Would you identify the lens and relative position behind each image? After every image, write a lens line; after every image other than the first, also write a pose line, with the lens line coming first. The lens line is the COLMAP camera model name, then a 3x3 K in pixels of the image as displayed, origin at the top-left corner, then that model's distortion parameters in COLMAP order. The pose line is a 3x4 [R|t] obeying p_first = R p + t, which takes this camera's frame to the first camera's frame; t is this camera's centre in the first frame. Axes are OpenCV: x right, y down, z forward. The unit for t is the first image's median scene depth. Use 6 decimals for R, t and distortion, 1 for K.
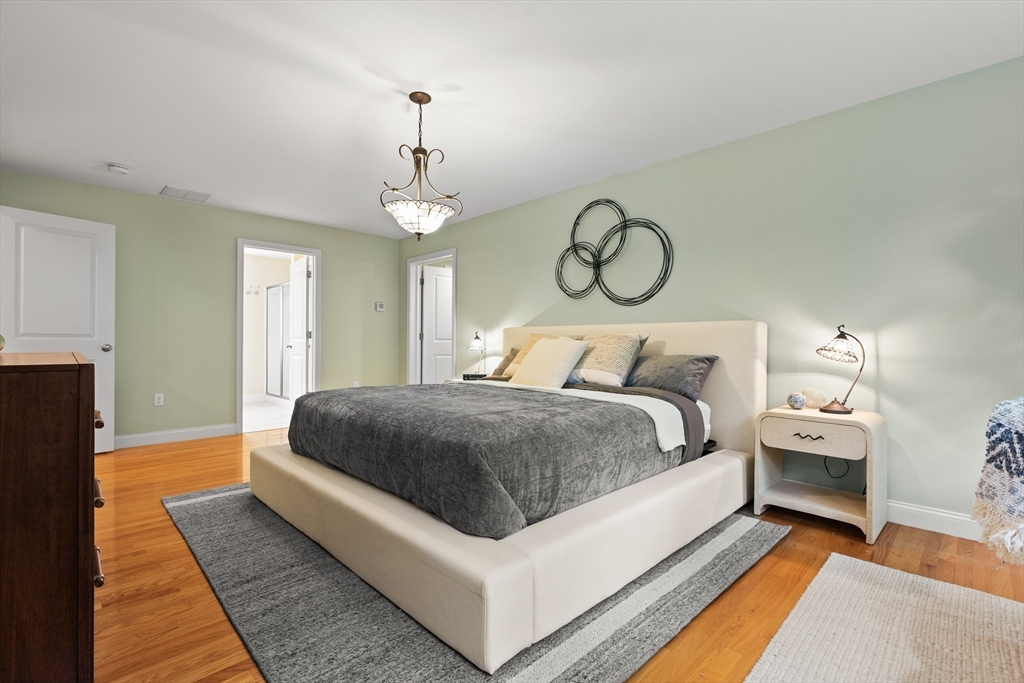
lens RADIAL K [[459.6, 0, 512.0], [0, 459.6, 341.5], [0, 0, 1]] dist [0.002271, -0.000359]
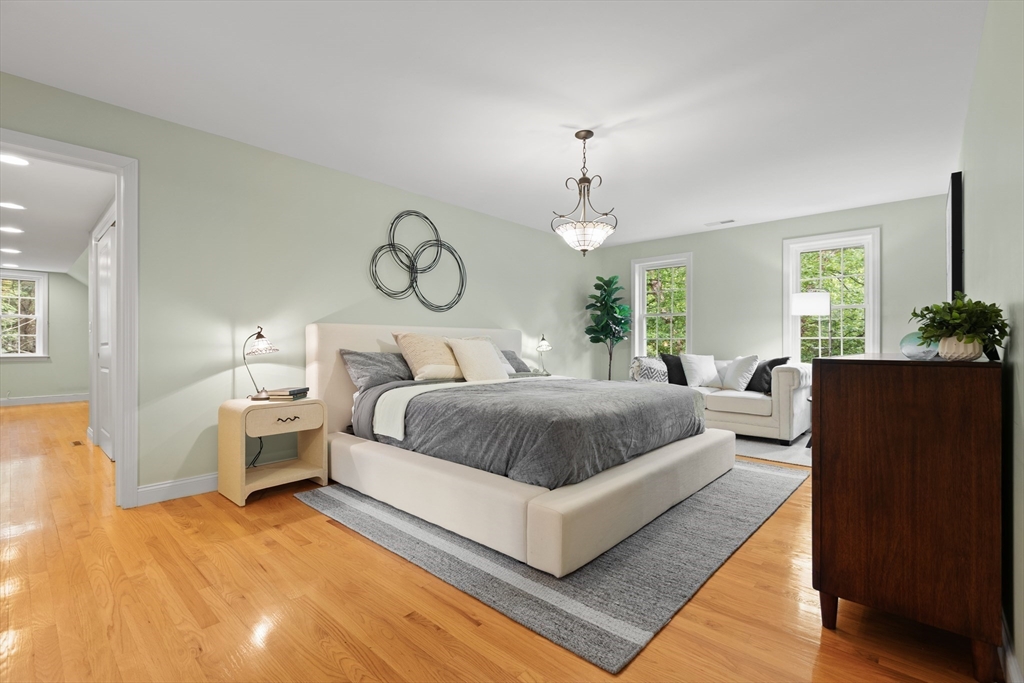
lens RADIAL K [[459.6, 0, 512.0], [0, 459.6, 341.5], [0, 0, 1]] dist [0.002271, -0.000359]
pose [[-0.059936, -0.003598, 0.998196, -0.982297], [-0.005233, 0.999981, 0.003290, -0.005533], [-0.998189, -0.005026, -0.059953, 0.907183]]
